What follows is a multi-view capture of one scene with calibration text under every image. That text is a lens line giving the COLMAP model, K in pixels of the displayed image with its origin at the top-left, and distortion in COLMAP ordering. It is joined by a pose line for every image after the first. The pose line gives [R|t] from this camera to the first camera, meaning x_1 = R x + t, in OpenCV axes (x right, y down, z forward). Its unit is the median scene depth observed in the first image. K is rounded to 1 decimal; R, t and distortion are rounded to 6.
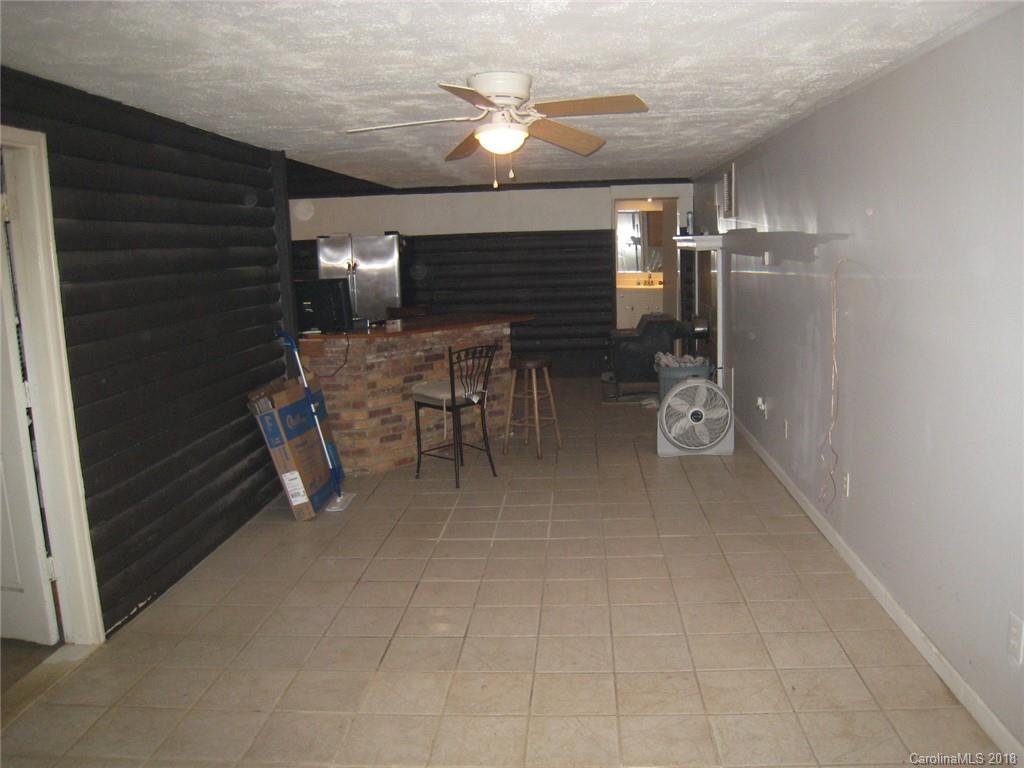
lens RADIAL K [[839.2, 0, 514.8], [0, 839.2, 381.1], [0, 0, 1]] dist [-0.088477, 0.001591]
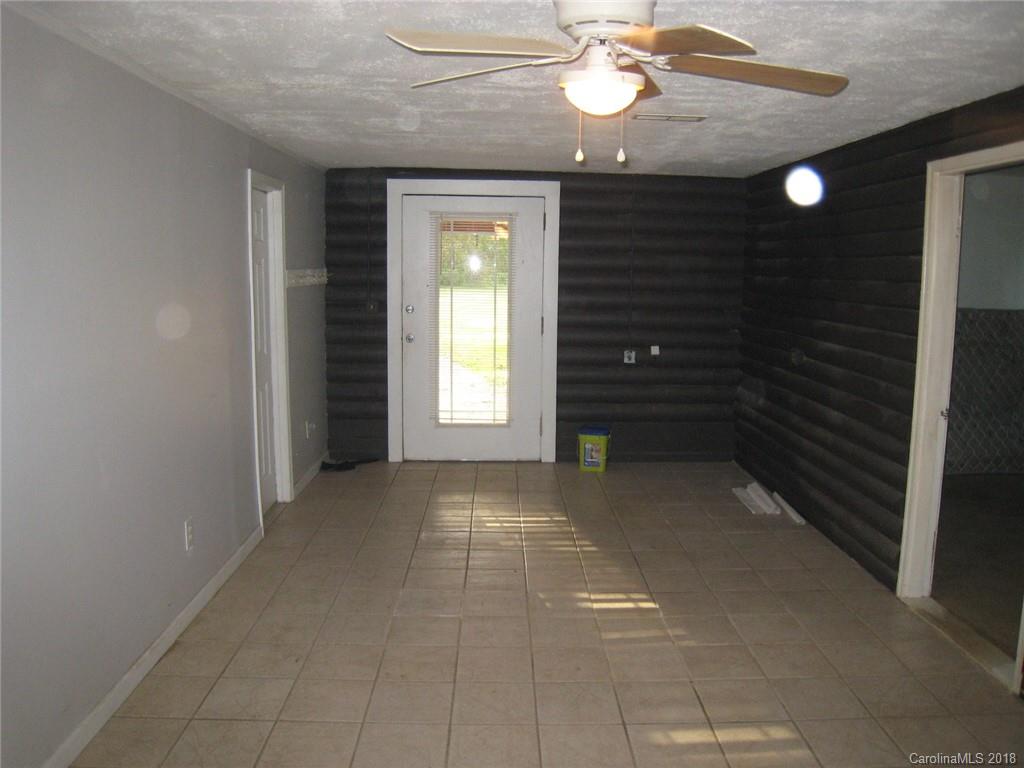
lens RADIAL K [[839.2, 0, 514.8], [0, 839.2, 381.1], [0, 0, 1]] dist [-0.088477, 0.001591]
pose [[-0.995367, 0.031283, -0.090915, 0.131059], [0.002605, 0.954016, 0.299745, -0.311102], [0.096111, 0.298120, -0.949677, 1.911751]]
